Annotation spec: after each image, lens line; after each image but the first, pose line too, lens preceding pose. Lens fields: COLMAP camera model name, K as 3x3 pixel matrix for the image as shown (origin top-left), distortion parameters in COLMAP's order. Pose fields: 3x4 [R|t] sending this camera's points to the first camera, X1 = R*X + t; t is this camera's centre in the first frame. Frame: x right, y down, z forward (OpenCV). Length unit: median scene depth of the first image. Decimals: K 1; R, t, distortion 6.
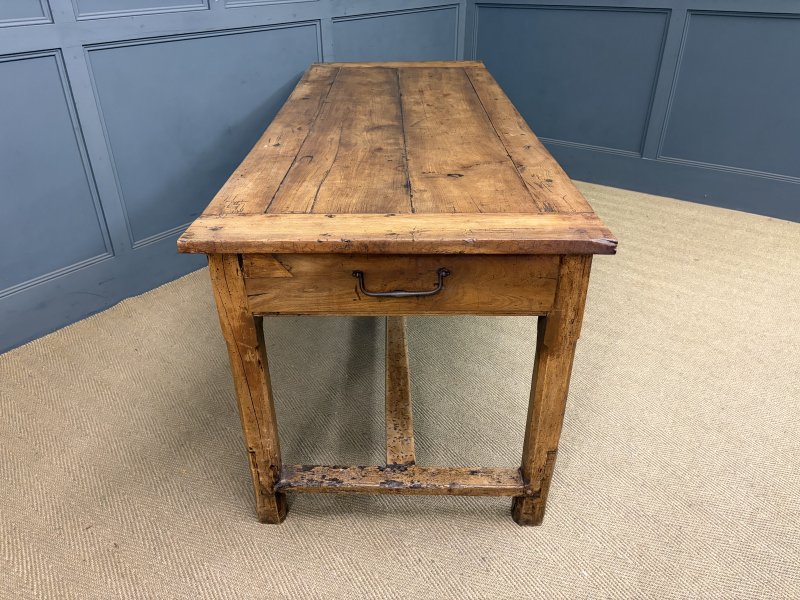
lens RADIAL K [[609.8, 0, 399.2], [0, 609.8, 305.2], [0, 0, 1]] dist [0.049280, -0.063688]
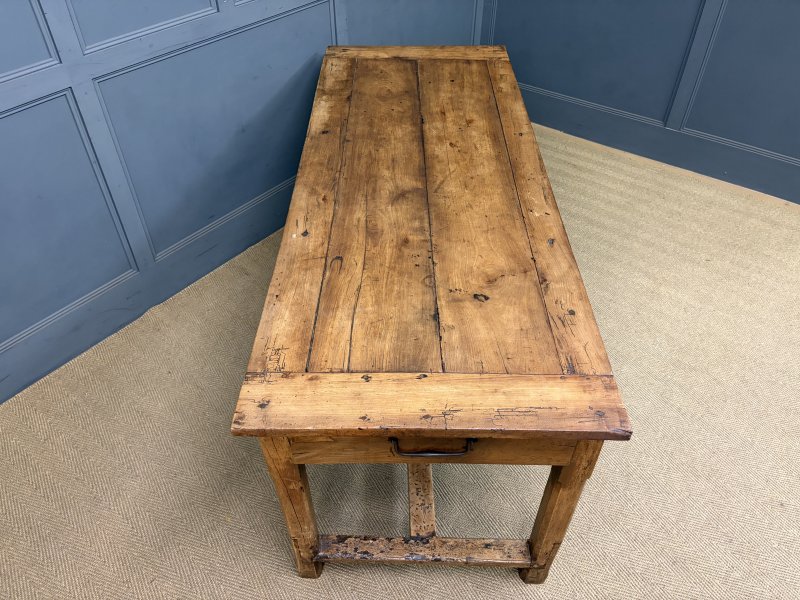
lens RADIAL K [[609.8, 0, 400.5], [0, 609.8, 304.3], [0, 0, 1]] dist [0.049280, -0.063688]
pose [[0.999951, 0.009923, 0.000494, -0.044400], [-0.009792, 0.975839, 0.218270, -0.407280], [0.001684, -0.218264, 0.975888, -0.015180]]
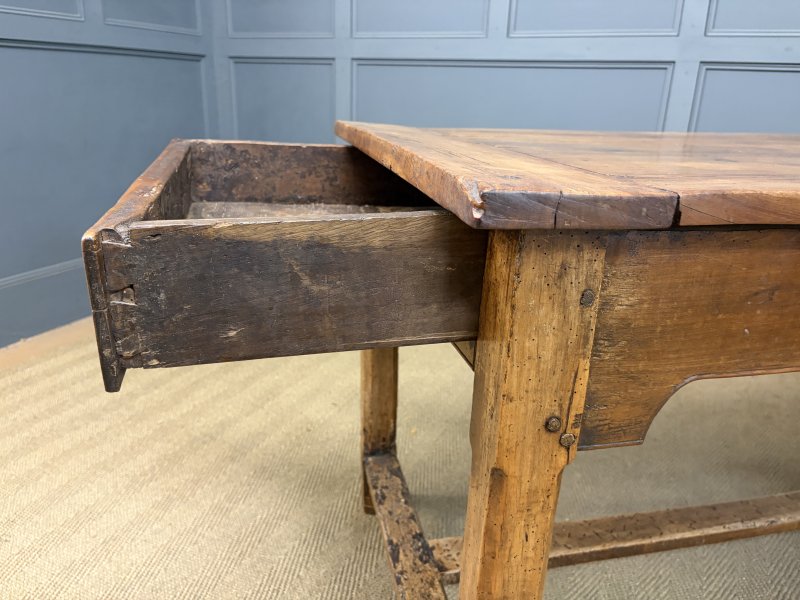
lens RADIAL K [[630.4, 0, 398.1], [0, 630.4, 292.0], [0, 0, 1]] dist [0.029992, -0.003246]
pose [[0.217583, 0.327630, -0.919411, 0.537922], [-0.524324, 0.833755, 0.173023, -0.078414], [0.823251, 0.444422, 0.353195, 0.600720]]
